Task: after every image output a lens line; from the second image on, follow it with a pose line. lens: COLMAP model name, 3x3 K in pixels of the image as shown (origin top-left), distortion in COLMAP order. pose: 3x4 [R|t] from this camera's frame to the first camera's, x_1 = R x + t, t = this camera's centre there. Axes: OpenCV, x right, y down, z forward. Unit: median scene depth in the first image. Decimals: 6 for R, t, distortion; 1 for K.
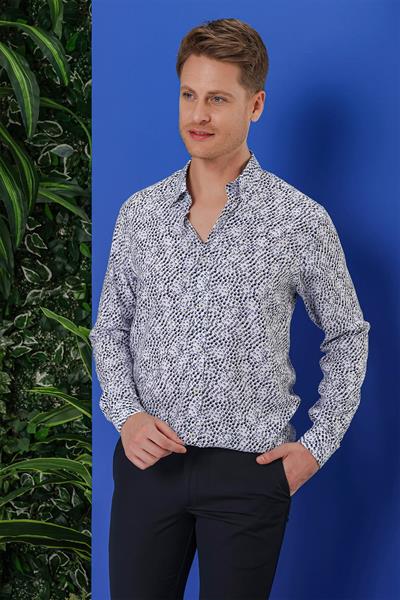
lens RADIAL K [[1287.1, 0, 201.0], [0, 1287.1, 302.2], [0, 0, 1]] dist [0.086206, 0.000000]
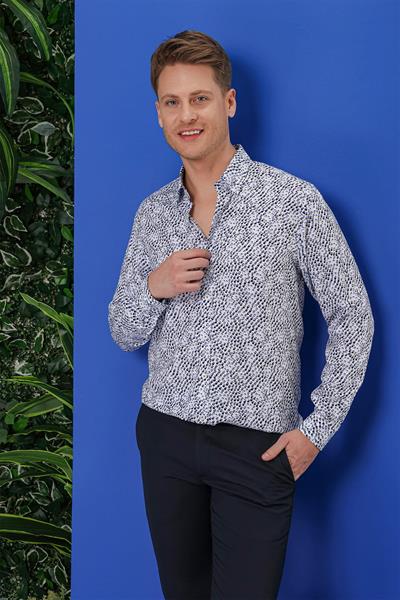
lens RADIAL K [[1514.1, 0, 196.6], [0, 1514.1, 322.2], [0, 0, 1]] dist [0.097160, 0.000000]
pose [[0.999769, 0.007538, 0.020133, -0.015762], [-0.008056, 0.999635, 0.025788, -0.004341], [-0.019931, -0.025944, 0.999465, -0.127559]]
